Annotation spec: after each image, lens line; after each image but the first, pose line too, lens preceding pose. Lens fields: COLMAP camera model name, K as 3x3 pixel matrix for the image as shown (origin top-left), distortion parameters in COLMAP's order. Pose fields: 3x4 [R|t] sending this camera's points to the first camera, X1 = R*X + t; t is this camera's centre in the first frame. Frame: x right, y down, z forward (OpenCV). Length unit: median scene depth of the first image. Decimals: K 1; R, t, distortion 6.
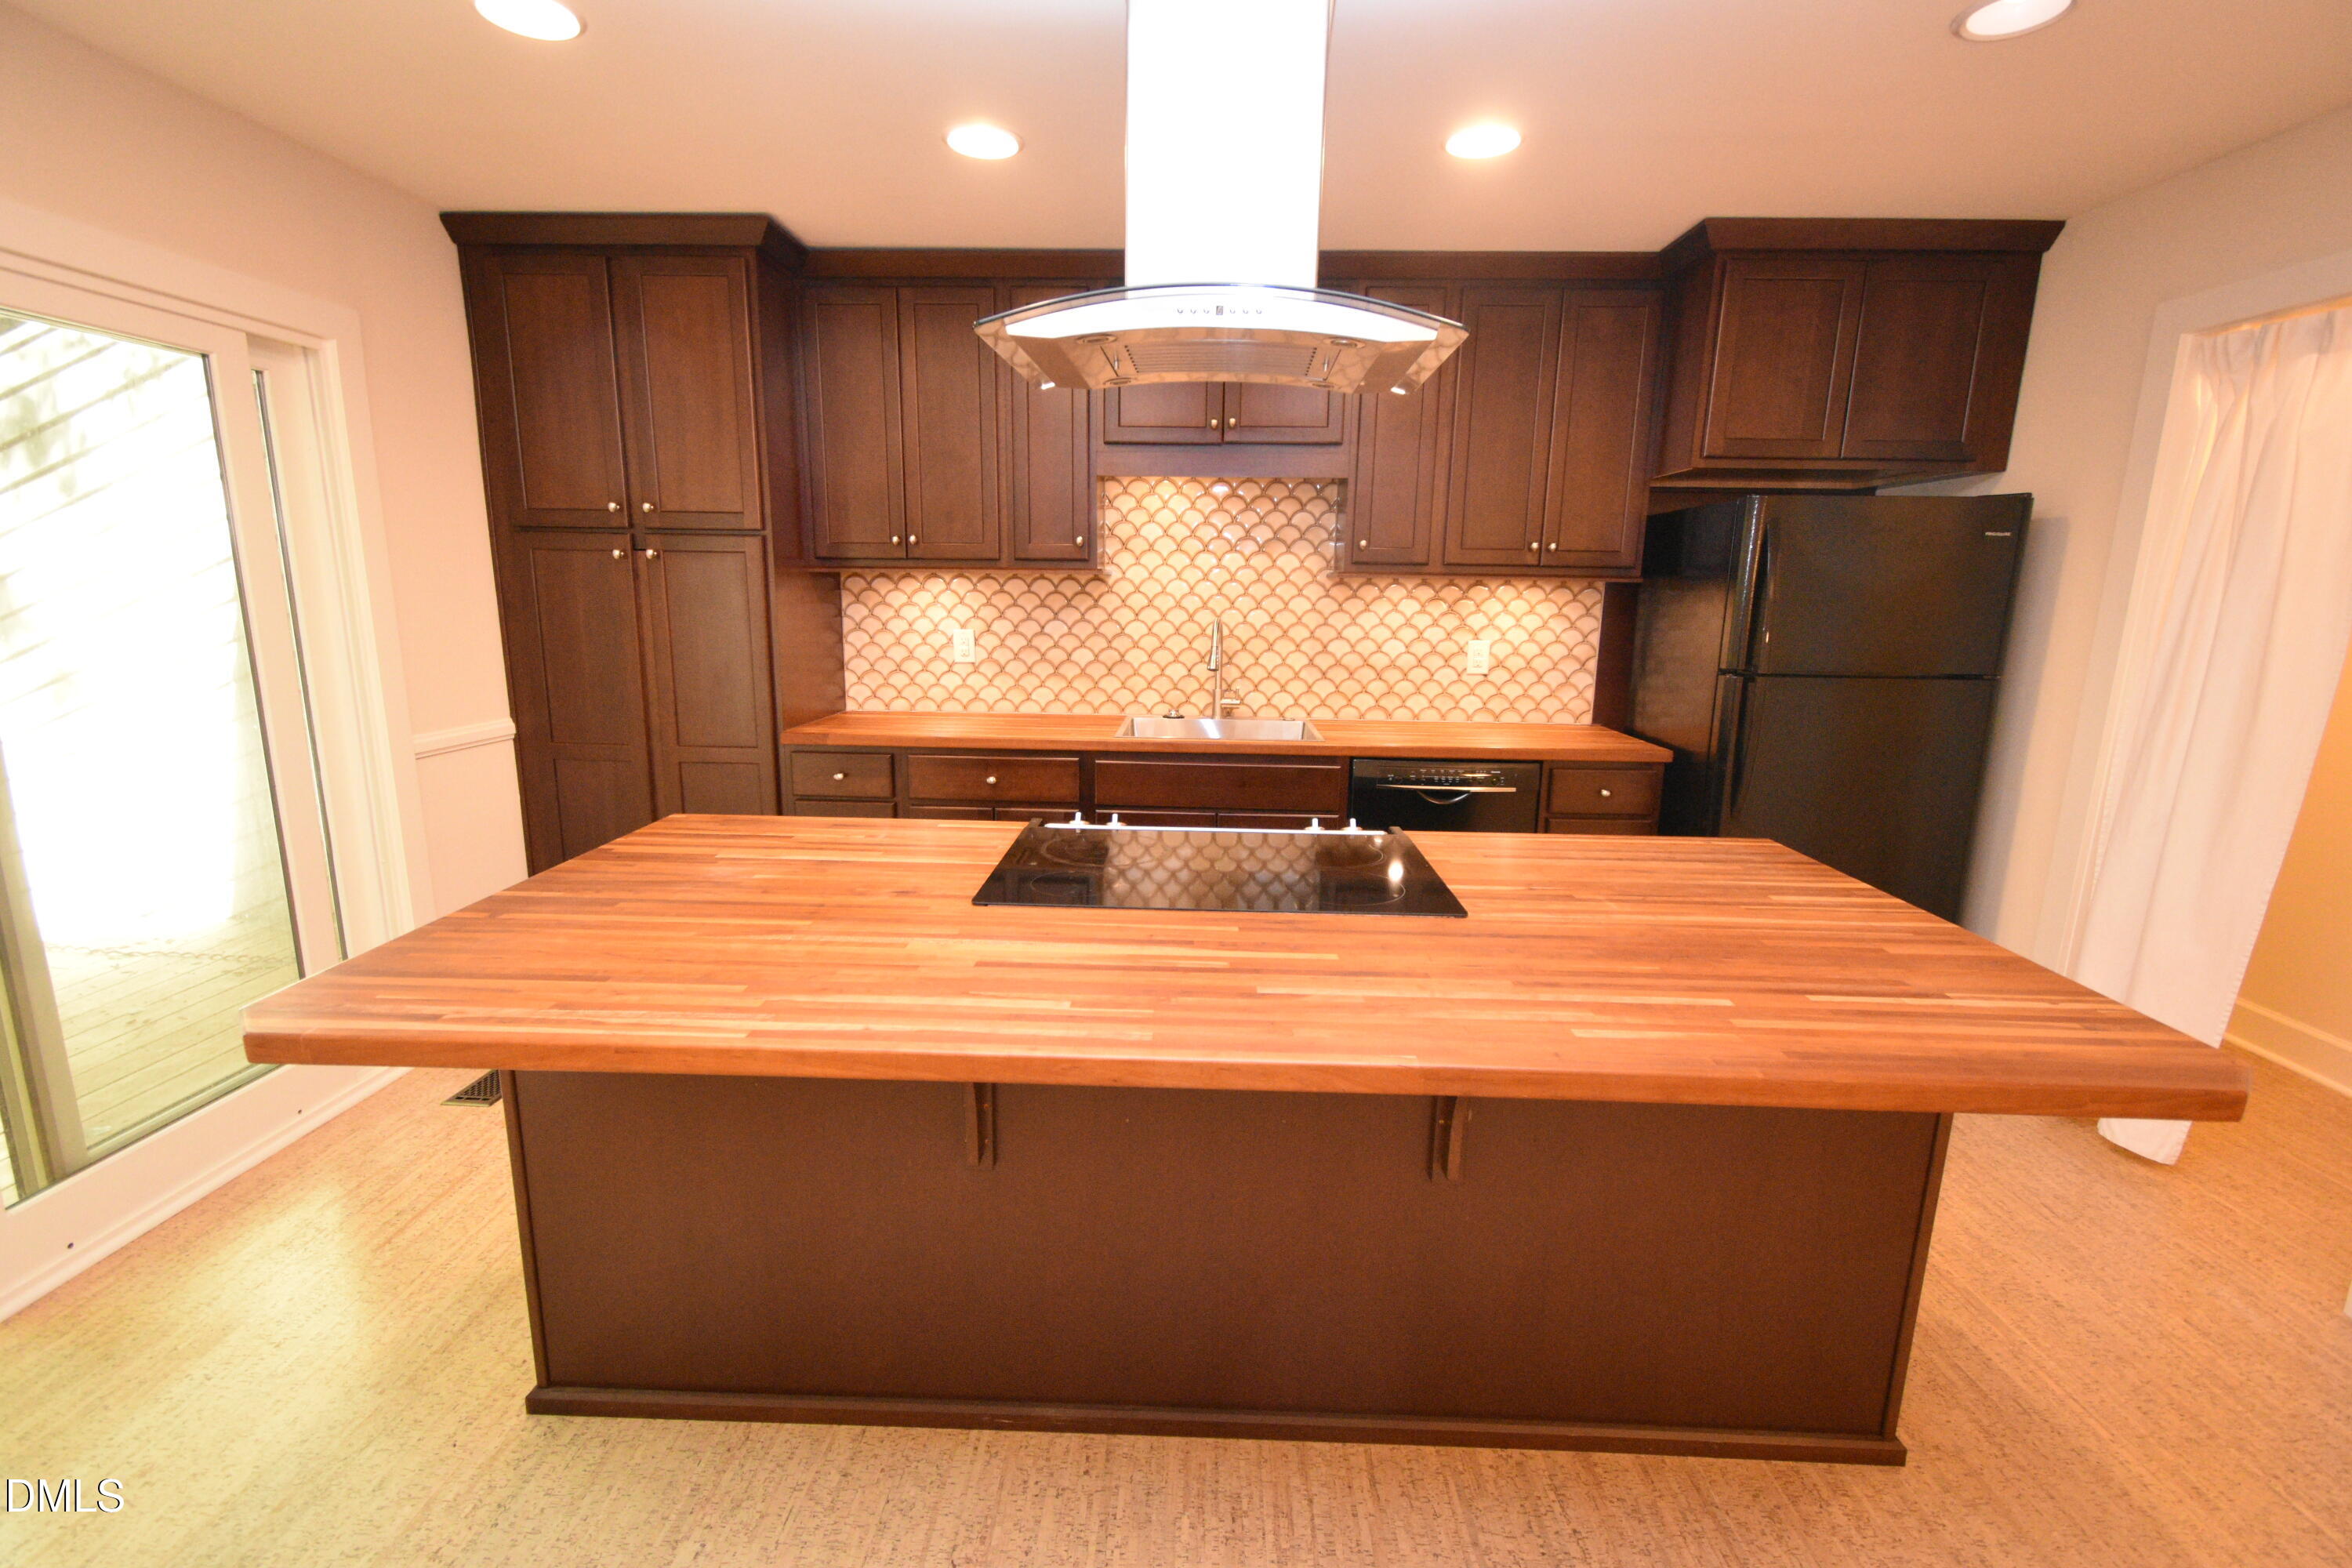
lens RADIAL K [[1032.6, 0, 1173.3], [0, 1032.6, 791.3], [0, 0, 1]] dist [0.008928, -0.004783]
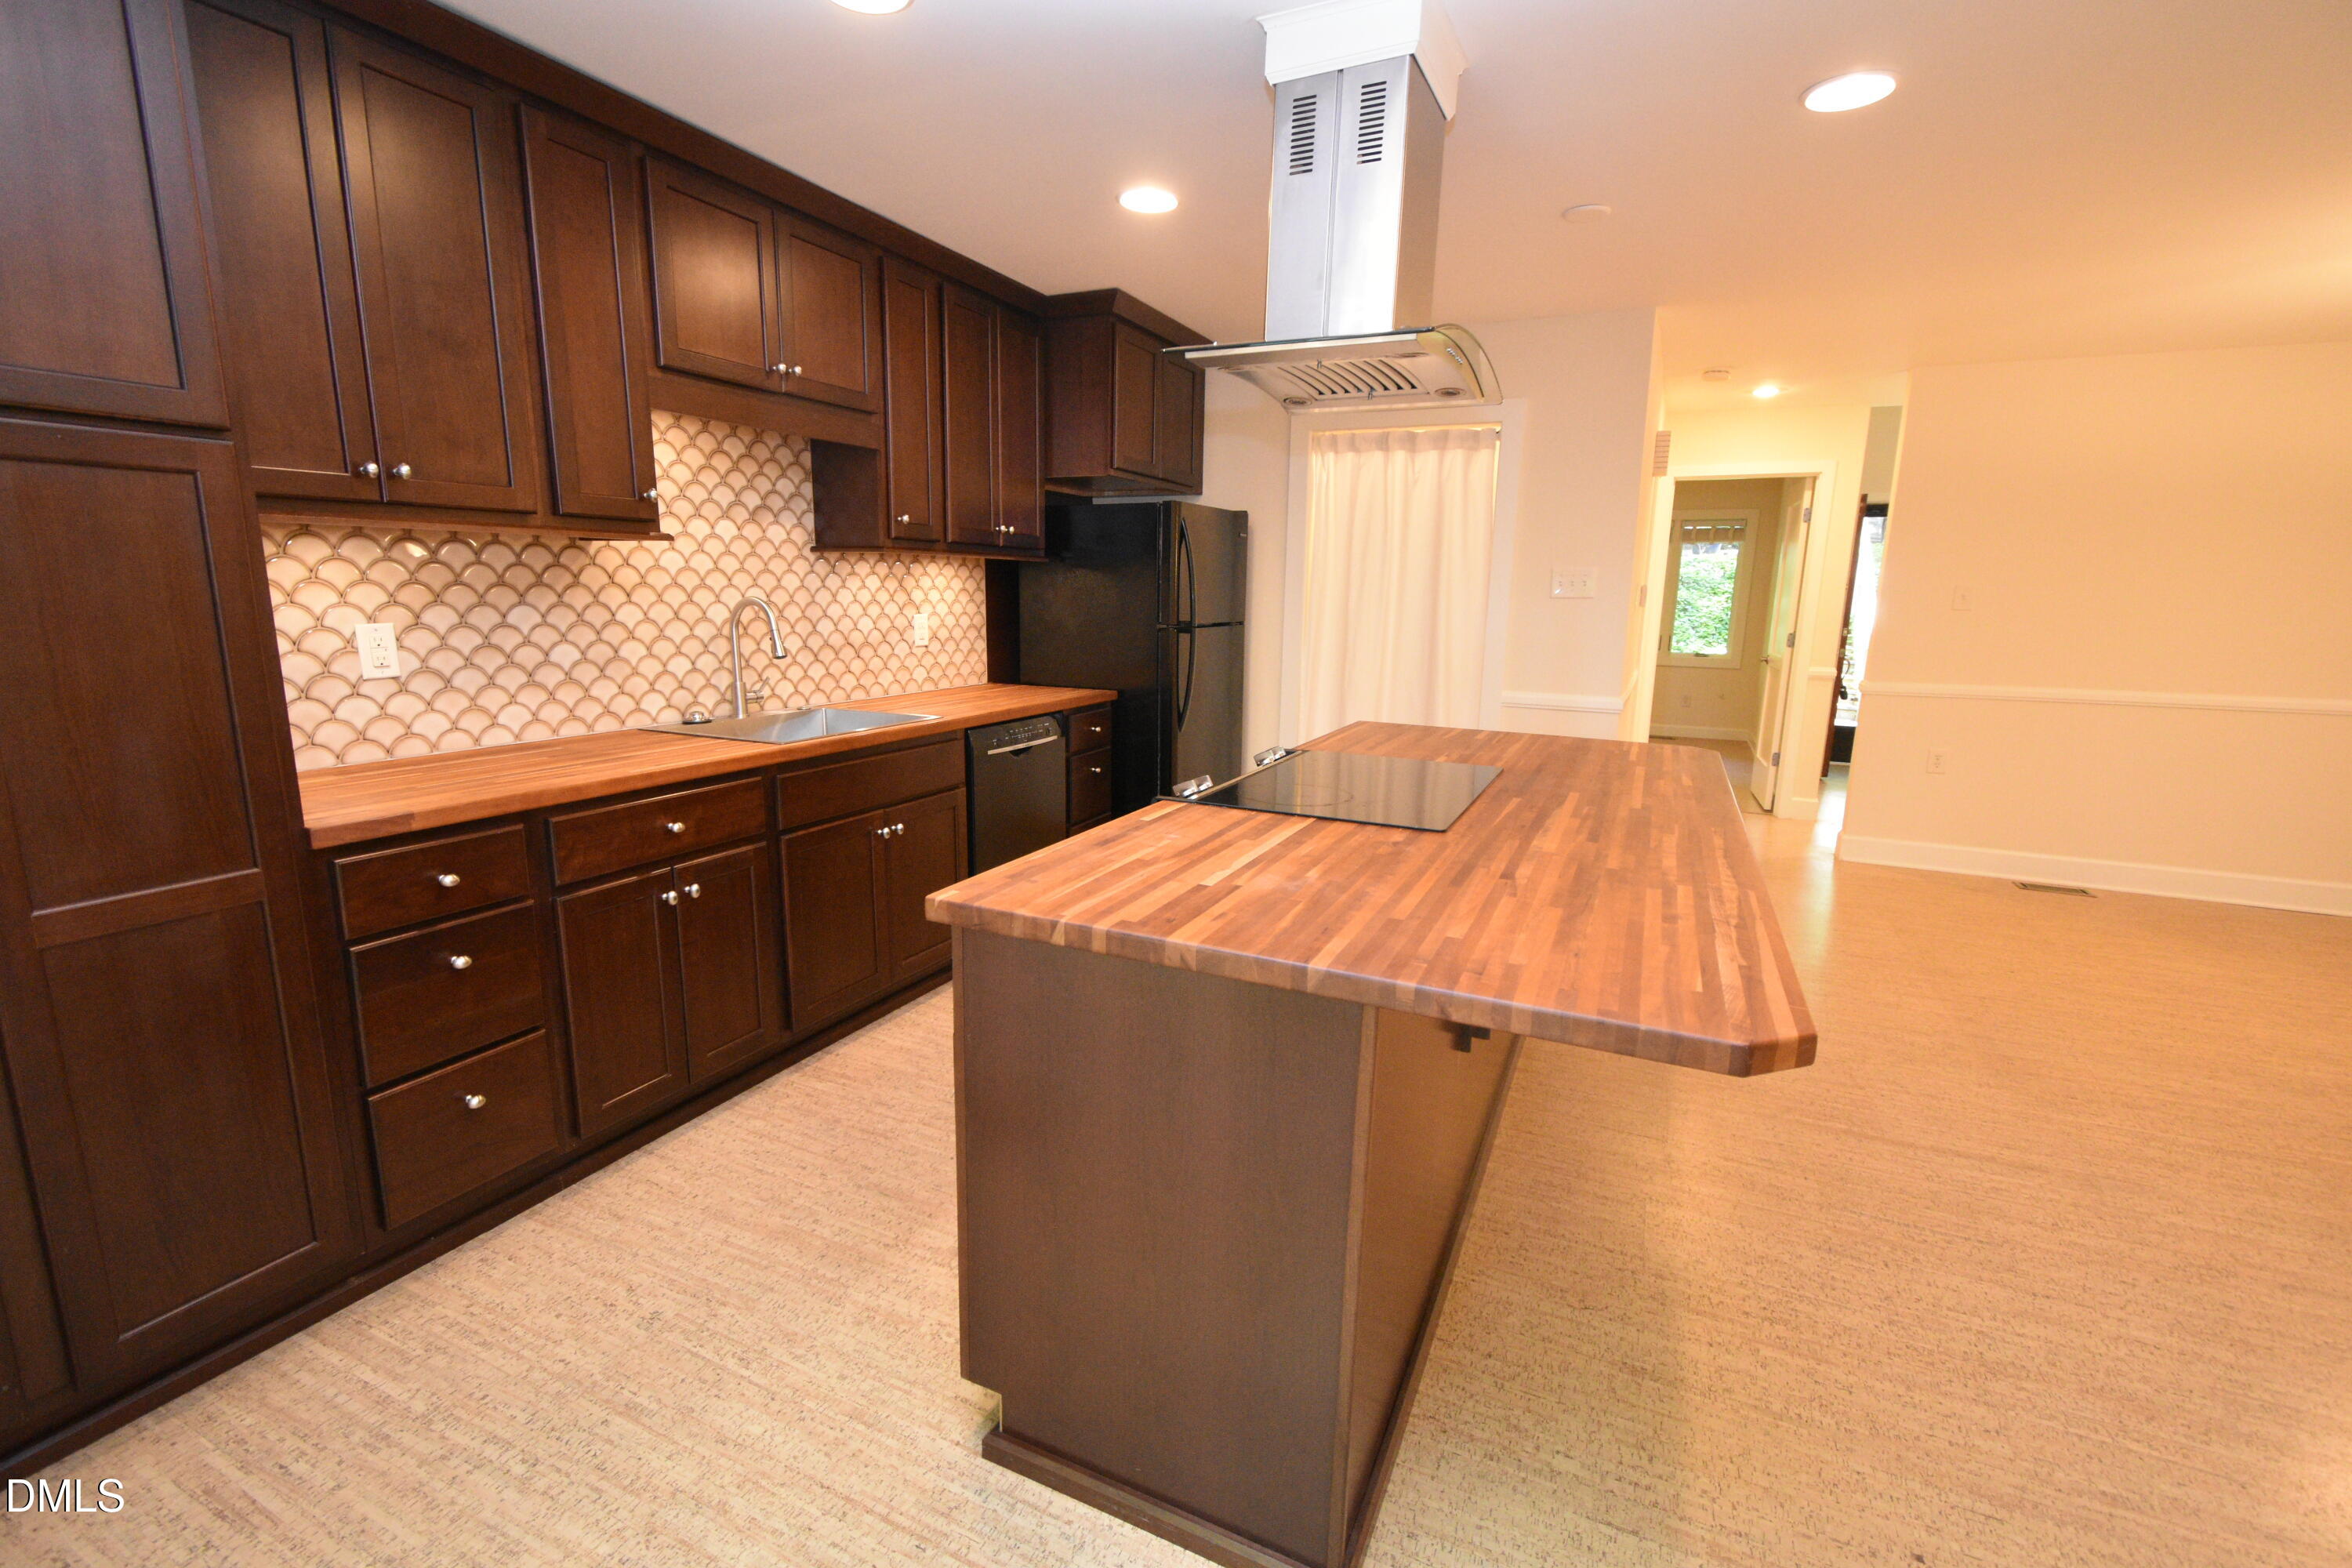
lens RADIAL K [[1032.6, 0, 1167.0], [0, 1032.6, 786.1], [0, 0, 1]] dist [0.008928, -0.004783]
pose [[0.400938, -0.181951, 0.897854, -0.589098], [0.170017, 0.977830, 0.122237, -0.059901], [-0.900190, 0.103641, 0.422984, 0.339847]]
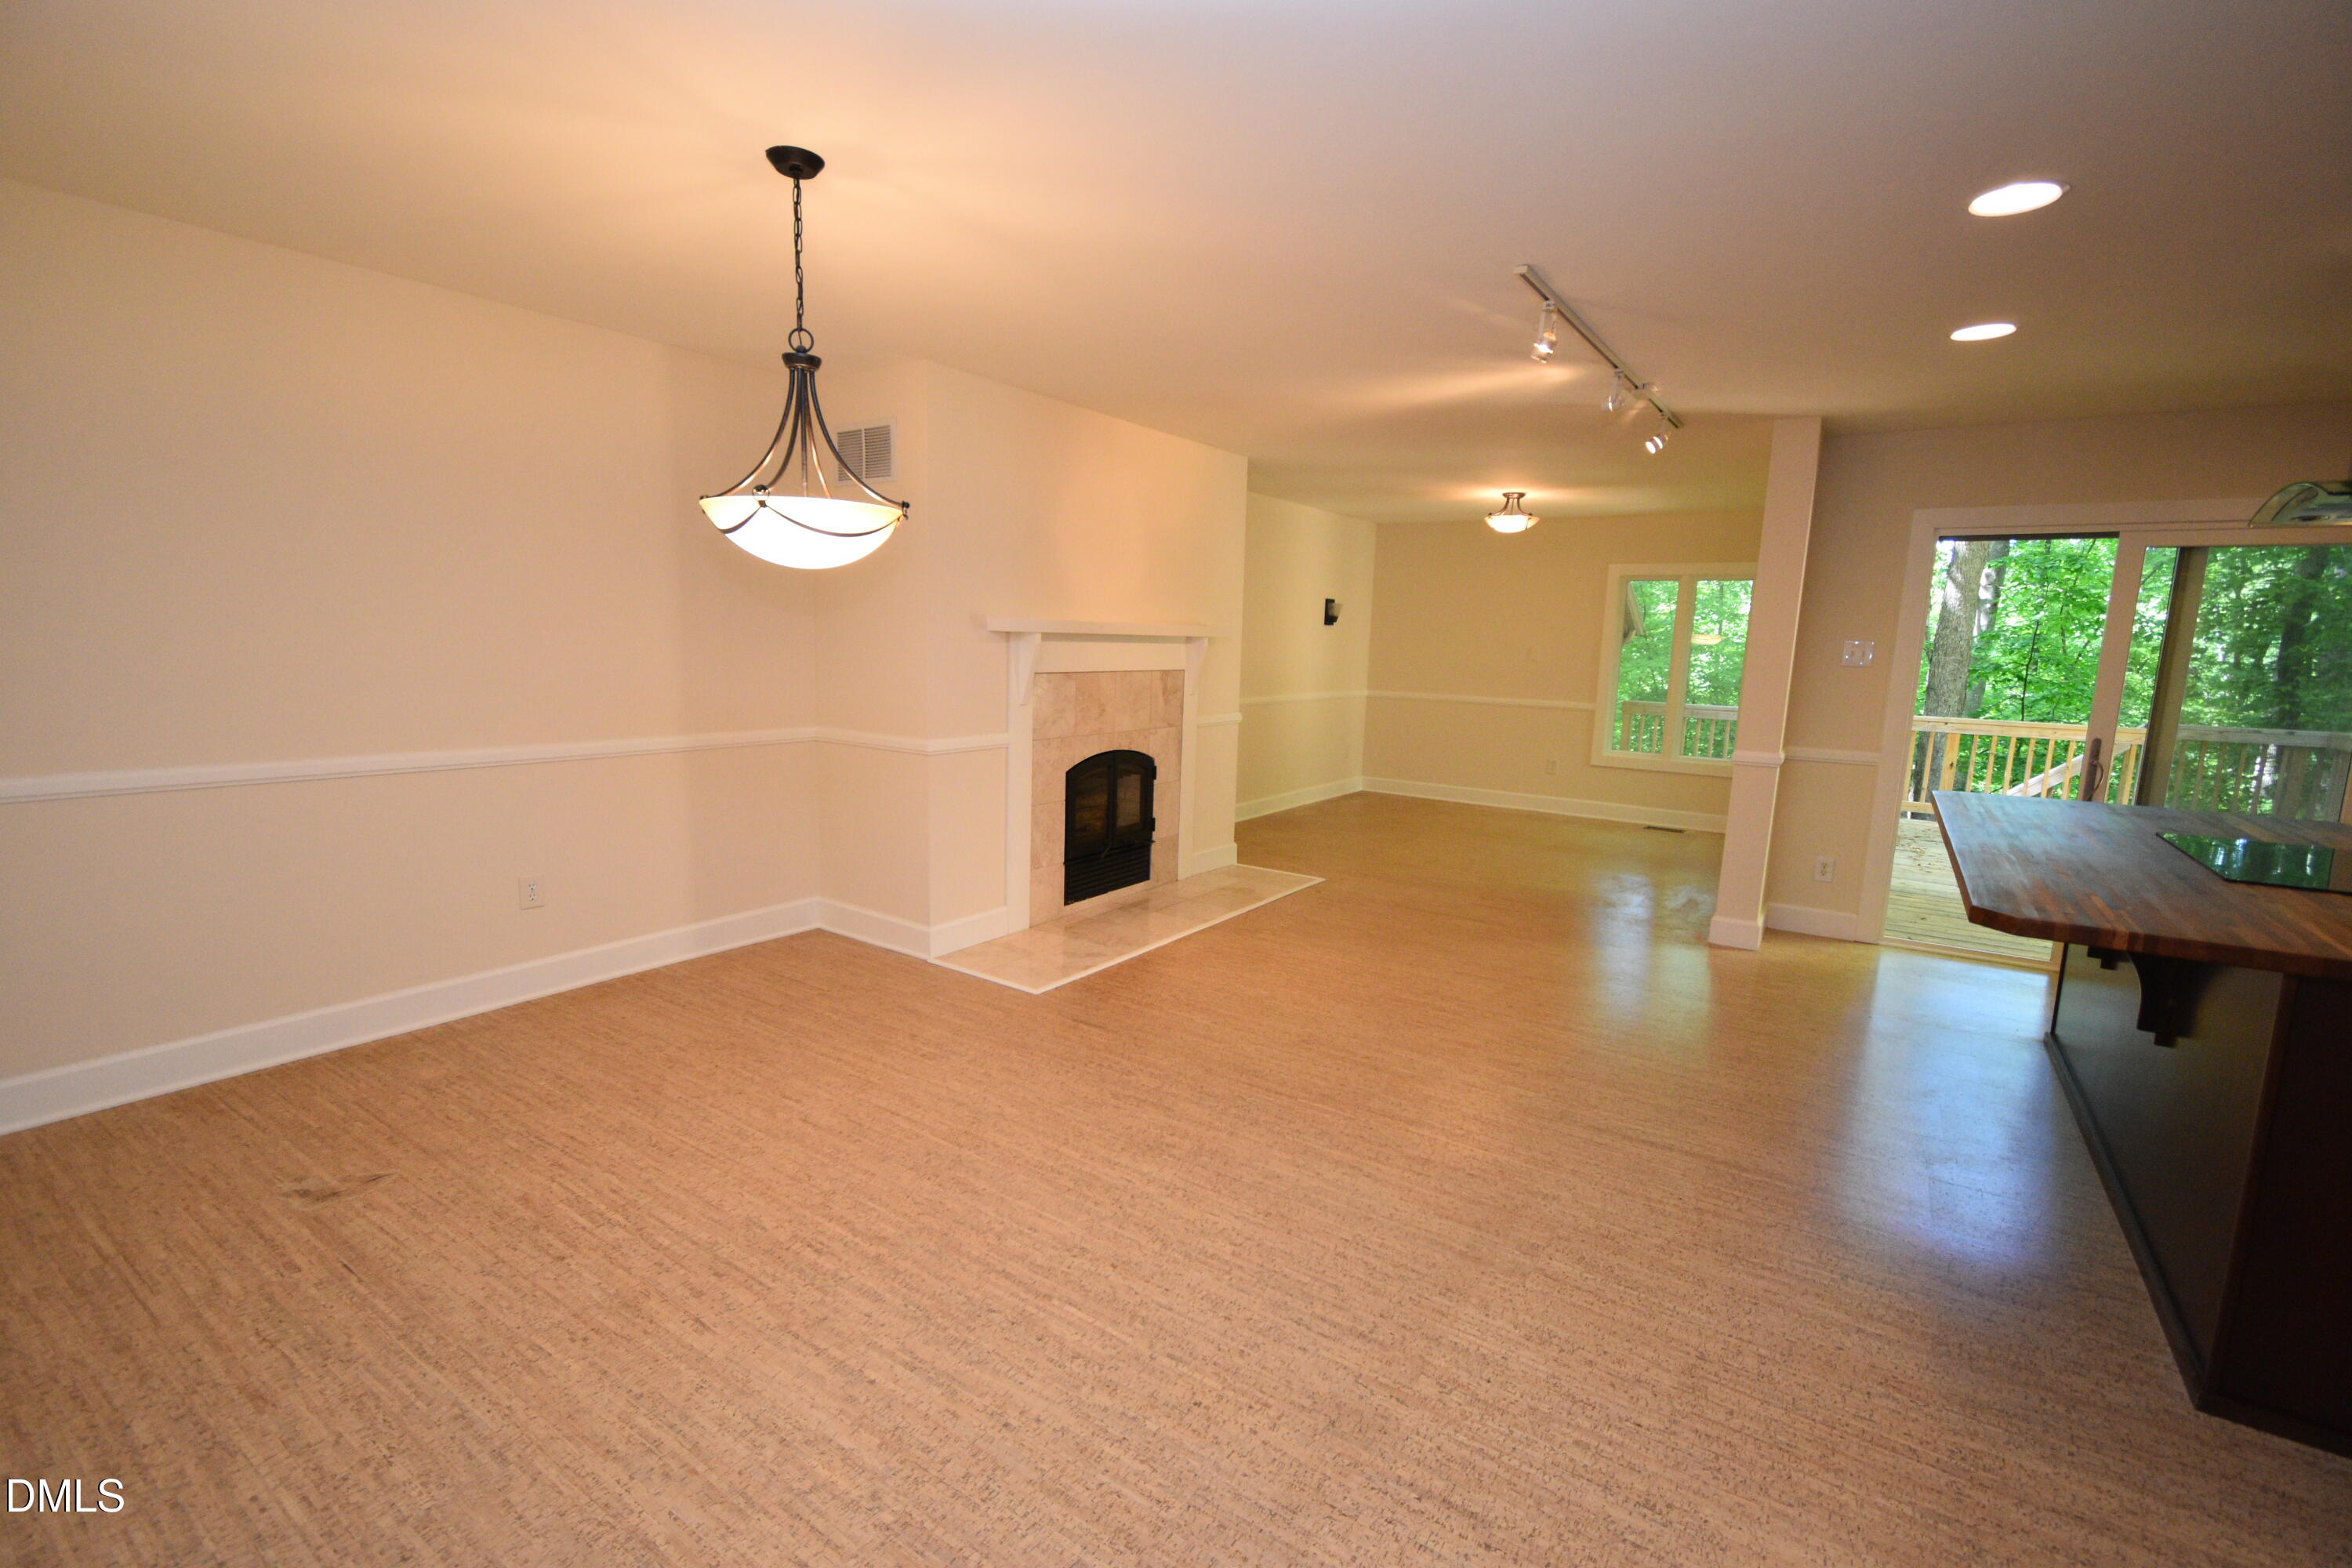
lens RADIAL K [[1032.6, 0, 1176.2], [0, 1032.6, 789.4], [0, 0, 1]] dist [0.008928, -0.004783]
pose [[-0.534690, 0.092744, -0.839944, 0.997312], [-0.203825, 0.950459, 0.234697, -0.019378], [0.820099, 0.296692, -0.489297, 0.195137]]
